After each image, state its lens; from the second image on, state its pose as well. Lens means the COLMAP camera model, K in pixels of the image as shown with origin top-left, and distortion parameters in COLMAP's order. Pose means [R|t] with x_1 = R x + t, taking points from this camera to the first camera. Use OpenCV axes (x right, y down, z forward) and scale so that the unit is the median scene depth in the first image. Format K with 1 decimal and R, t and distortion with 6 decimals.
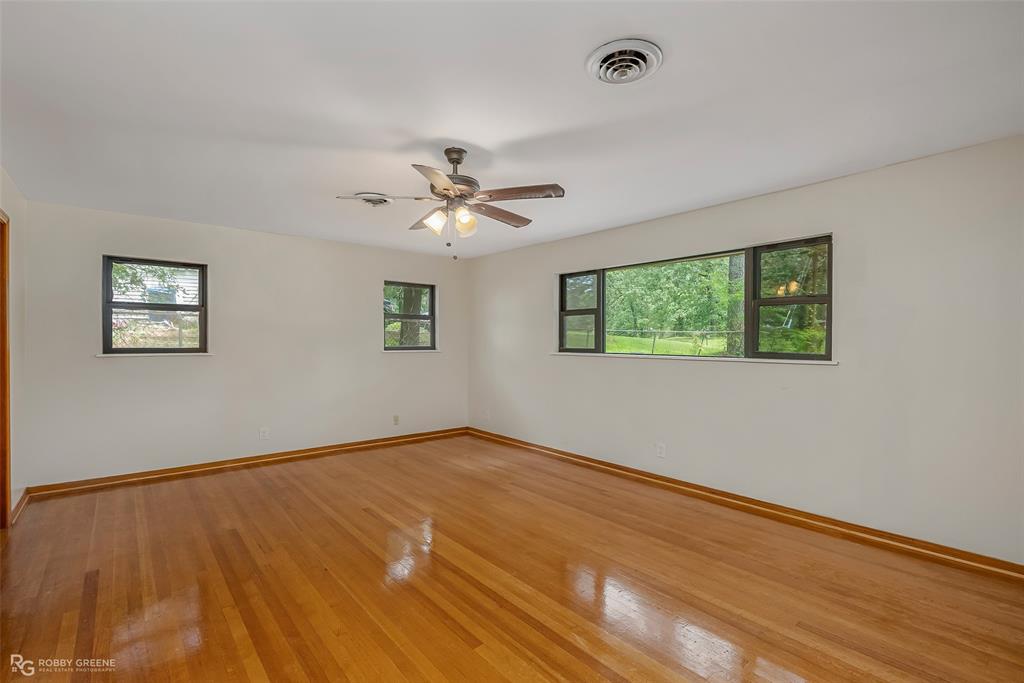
lens RADIAL K [[467.3, 0, 517.6], [0, 467.3, 344.9], [0, 0, 1]] dist [-0.009728, 0.000526]
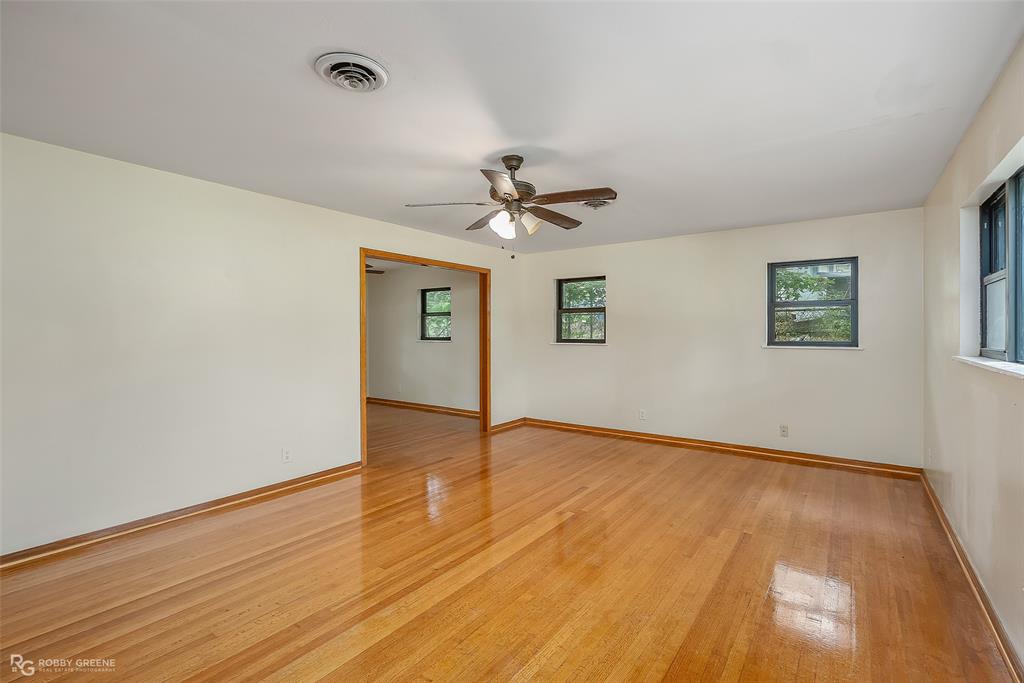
lens RADIAL K [[467.3, 0, 518.2], [0, 467.3, 335.3], [0, 0, 1]] dist [-0.009728, 0.000526]
pose [[0.240579, 0.002926, -0.970625, 0.676829], [-0.009811, 0.999952, 0.000582, -0.005164], [0.970580, 0.009383, 0.240596, 0.558219]]
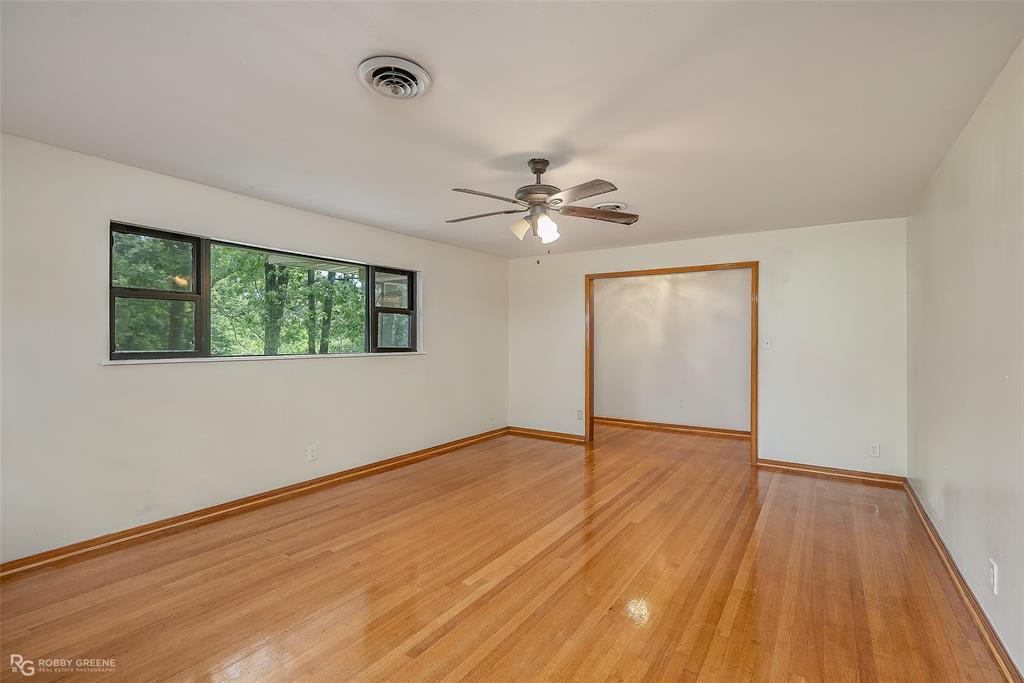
lens RADIAL K [[467.3, 0, 512.2], [0, 467.3, 339.8], [0, 0, 1]] dist [-0.009728, 0.000526]
pose [[-0.268802, -0.005022, 0.963182, -0.841201], [0.007375, 0.999946, 0.007272, -0.013946], [-0.963167, 0.009058, -0.268750, 0.993743]]
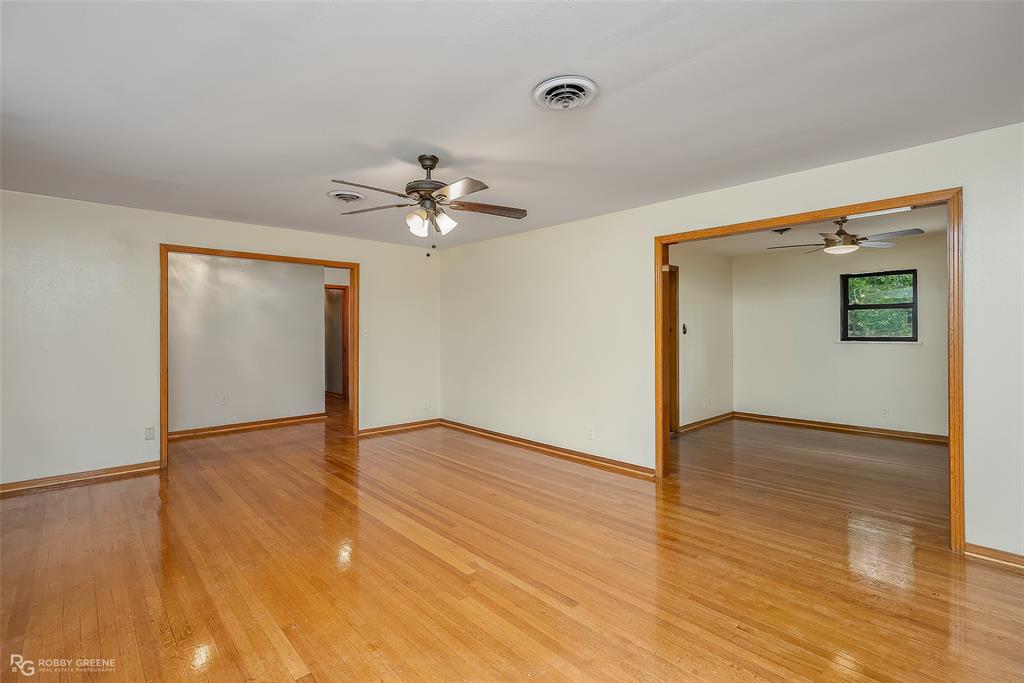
lens RADIAL K [[467.3, 0, 514.6], [0, 467.3, 331.3], [0, 0, 1]] dist [-0.009728, 0.000526]
pose [[-0.998821, -0.003950, -0.048379, -0.208926], [-0.004457, 0.999936, 0.010369, -0.015804], [0.048335, 0.010572, -0.998775, 1.553281]]
